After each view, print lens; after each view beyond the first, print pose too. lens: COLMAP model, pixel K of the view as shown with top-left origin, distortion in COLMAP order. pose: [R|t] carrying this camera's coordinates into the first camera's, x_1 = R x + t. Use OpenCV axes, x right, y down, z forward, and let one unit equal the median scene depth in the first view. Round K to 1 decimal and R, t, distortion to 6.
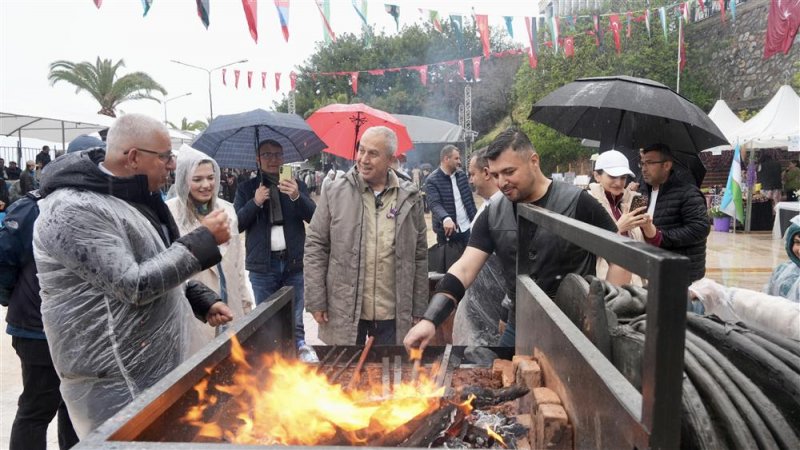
lens RADIAL K [[526.3, 0, 400.0], [0, 526.3, 225.0], [0, 0, 1]] dist [-0.002802, -0.000162]
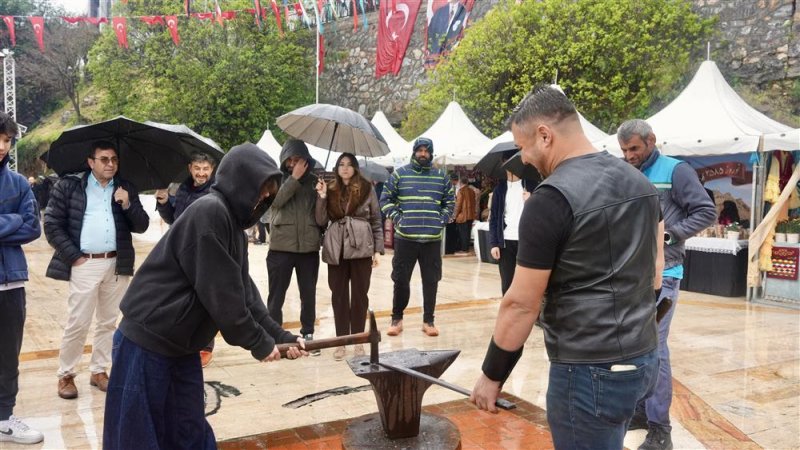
lens RADIAL K [[637.7, 0, 400.0], [0, 637.7, 225.0], [0, 0, 1]] dist [0.001300, 0.001035]
pose [[0.752938, -0.005905, 0.658064, -0.046543], [0.037926, 0.998687, -0.034432, -0.003062], [-0.656997, 0.050883, 0.752174, 0.099919]]
